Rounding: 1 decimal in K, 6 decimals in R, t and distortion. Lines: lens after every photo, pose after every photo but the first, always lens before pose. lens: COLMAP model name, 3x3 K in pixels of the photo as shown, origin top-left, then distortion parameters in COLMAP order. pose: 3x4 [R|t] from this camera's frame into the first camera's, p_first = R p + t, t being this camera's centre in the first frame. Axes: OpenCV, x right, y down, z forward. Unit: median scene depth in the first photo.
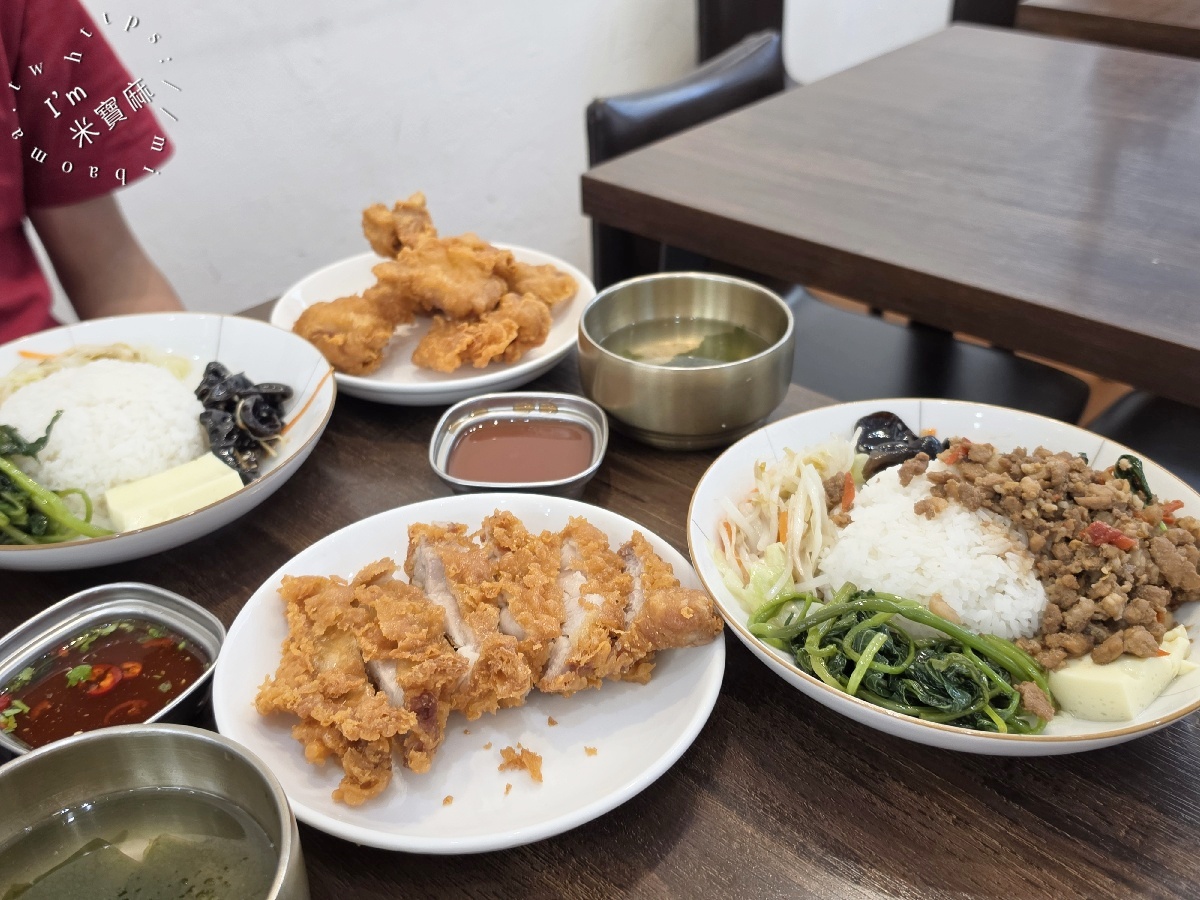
lens RADIAL K [[1078.1, 0, 600.0], [0, 1078.1, 450.0], [0, 0, 1]] dist [0.000759, 0.000788]
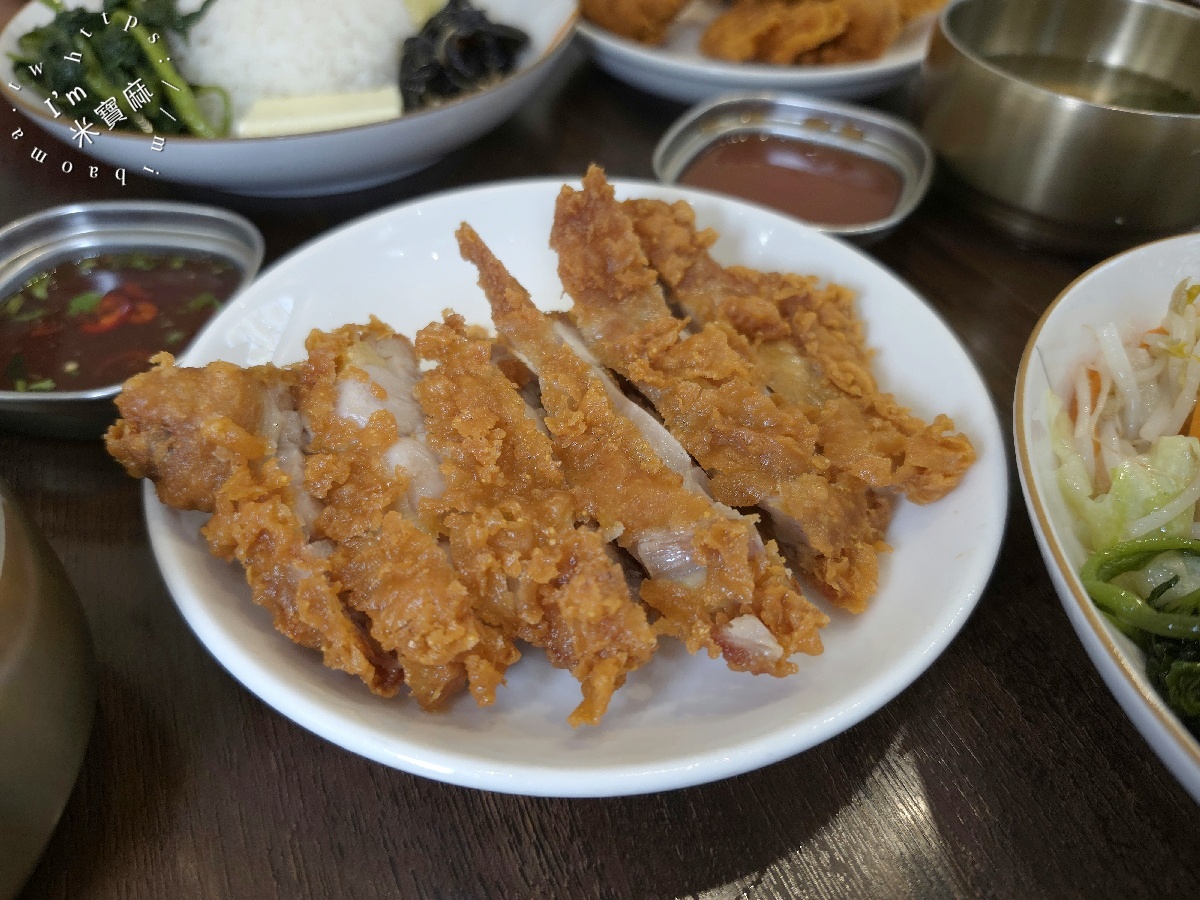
lens RADIAL K [[804.7, 0, 600.0], [0, 804.7, 450.0], [0, 0, 1]] dist [-0.000267, 0.000134]
pose [[0.907108, 0.321338, -0.271840, 0.012623], [-0.242666, 0.926987, 0.286021, 0.047351], [0.343901, -0.193485, 0.918855, 0.516085]]
